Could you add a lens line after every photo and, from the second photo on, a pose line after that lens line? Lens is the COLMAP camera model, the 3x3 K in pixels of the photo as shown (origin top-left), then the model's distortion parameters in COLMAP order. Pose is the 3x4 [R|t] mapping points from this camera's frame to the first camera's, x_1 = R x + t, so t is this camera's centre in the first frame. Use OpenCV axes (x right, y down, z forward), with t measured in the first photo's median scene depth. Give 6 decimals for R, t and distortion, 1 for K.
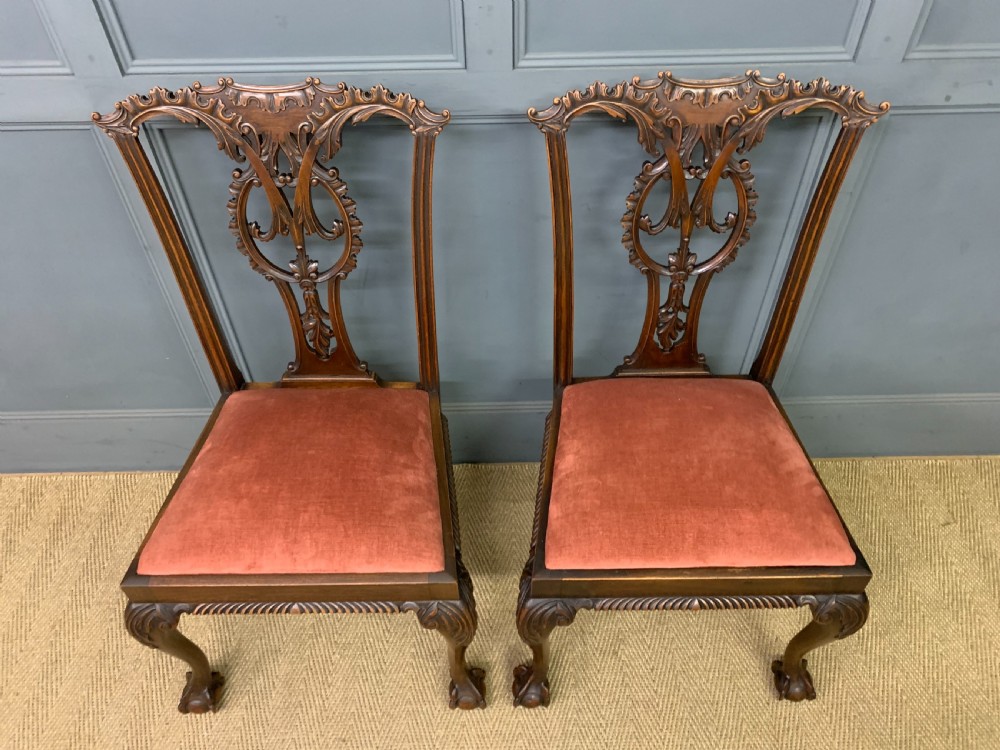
lens RADIAL K [[770.7, 0, 500.7], [0, 770.7, 375.2], [0, 0, 1]] dist [0.039537, -0.028018]
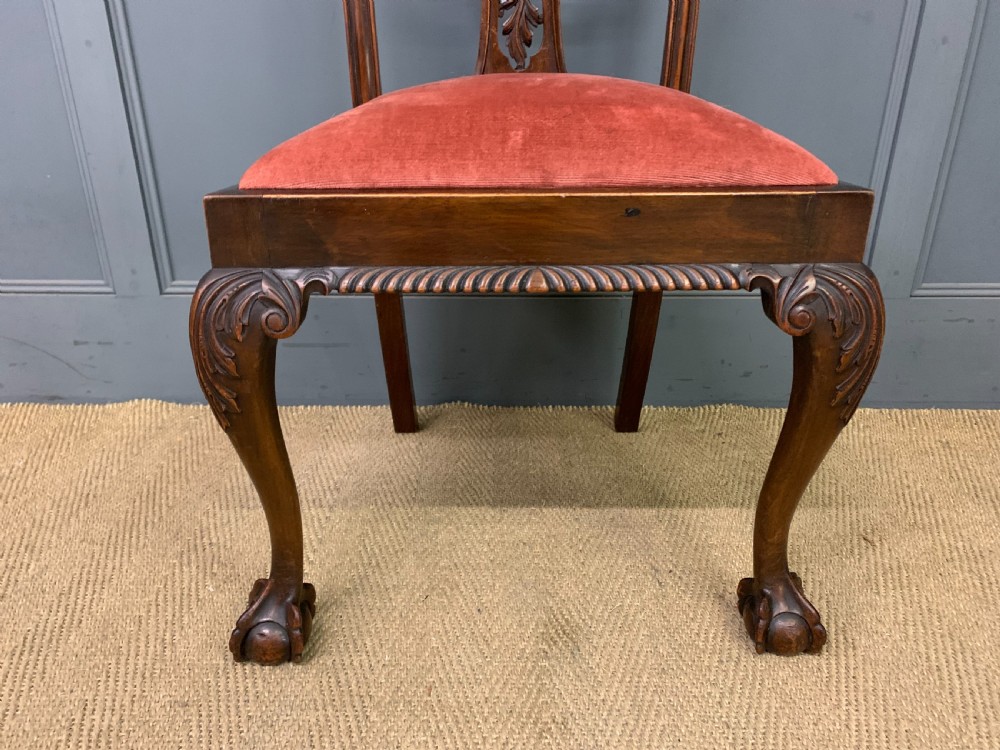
lens RADIAL K [[770.7, 0, 493.7], [0, 770.7, 381.6], [0, 0, 1]] dist [0.039537, -0.028018]
pose [[0.999950, 0.010017, 0.000546, 0.206127], [-0.009017, 0.921312, -0.388720, 0.510009], [-0.004397, 0.388696, 0.921356, 0.519971]]
